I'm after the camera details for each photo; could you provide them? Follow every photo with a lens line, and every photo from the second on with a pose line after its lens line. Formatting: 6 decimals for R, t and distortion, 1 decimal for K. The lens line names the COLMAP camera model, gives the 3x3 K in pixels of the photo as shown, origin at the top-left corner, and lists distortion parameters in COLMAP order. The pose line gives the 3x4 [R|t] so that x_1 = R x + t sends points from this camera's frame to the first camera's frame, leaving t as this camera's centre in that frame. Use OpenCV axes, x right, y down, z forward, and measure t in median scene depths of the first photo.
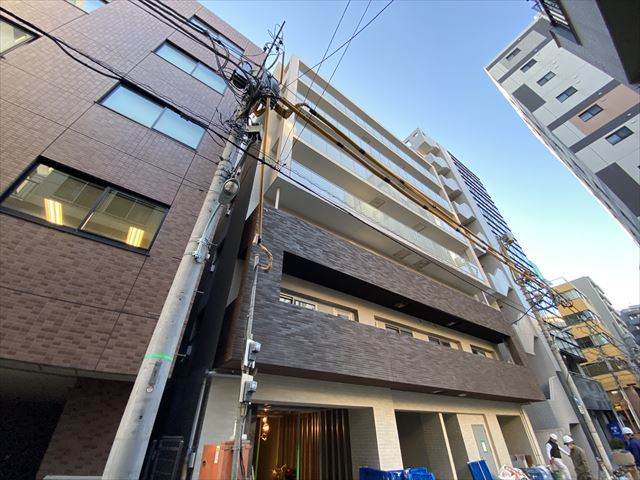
lens RADIAL K [[270.7, 0, 320.0], [0, 270.7, 240.0], [0, 0, 1]] dist [-0.030865, -0.000654]
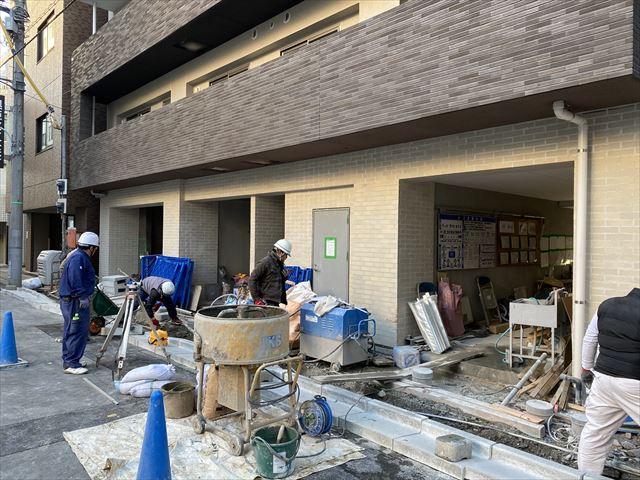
lens RADIAL K [[488.0, 0, 320.0], [0, 488.0, 240.0], [0, 0, 1]] dist [0.004984, 0.002095]
pose [[0.121132, 0.026972, -0.992270, 1.456545], [0.605973, 0.789739, 0.095441, 0.674804], [0.786209, -0.612849, 0.079319, 0.916882]]
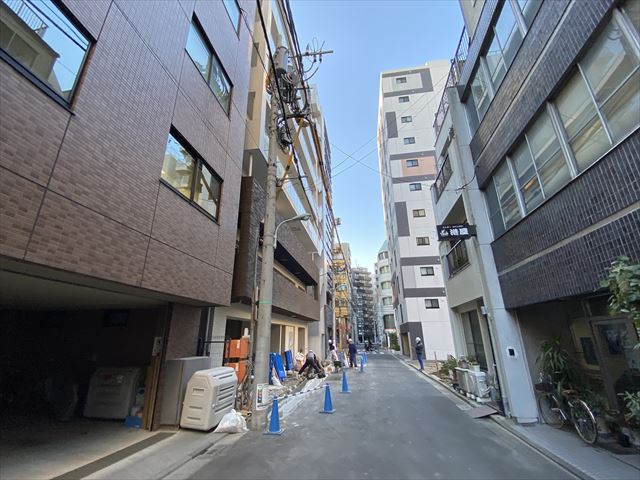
lens RADIAL K [[302.4, 0, 319.5], [0, 302.4, 226.2], [0, 0, 1]] dist [0.001795, -0.013978]
pose [[0.694095, 0.267800, 0.668218, -0.746895], [-0.453430, 0.883596, 0.116872, -0.201952], [-0.559137, -0.384110, 0.734728, -0.267001]]
